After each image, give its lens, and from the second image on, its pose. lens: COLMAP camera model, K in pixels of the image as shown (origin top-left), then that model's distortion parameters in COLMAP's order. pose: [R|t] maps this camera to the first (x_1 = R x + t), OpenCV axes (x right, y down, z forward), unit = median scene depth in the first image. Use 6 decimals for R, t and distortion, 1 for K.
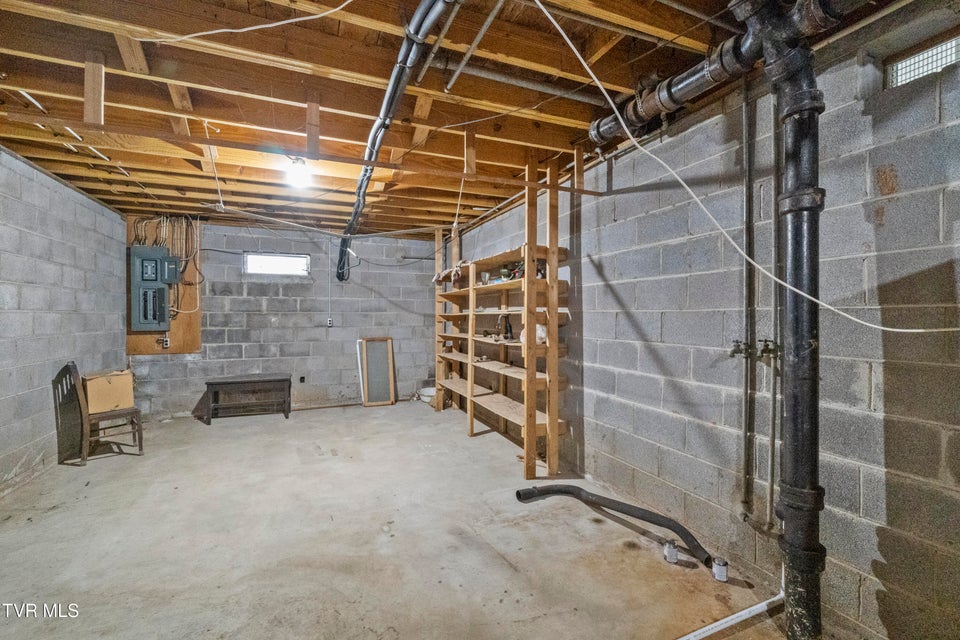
lens RADIAL K [[417.2, 0, 478.4], [0, 417.2, 322.0], [0, 0, 1]] dist [0.003933, 0.000313]
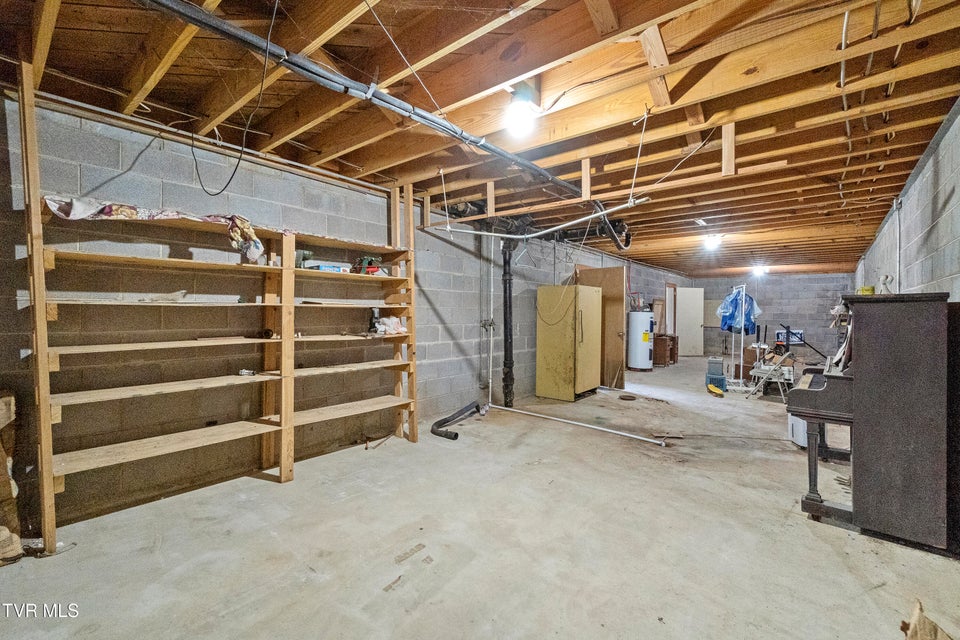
lens RADIAL K [[417.2, 0, 477.1], [0, 417.2, 320.1], [0, 0, 1]] dist [0.003933, 0.000313]
pose [[-0.470918, -0.021759, 0.881909, -1.019924], [0.001695, 0.999672, 0.025570, -0.014196], [-0.882175, 0.013536, -0.470726, 1.379207]]
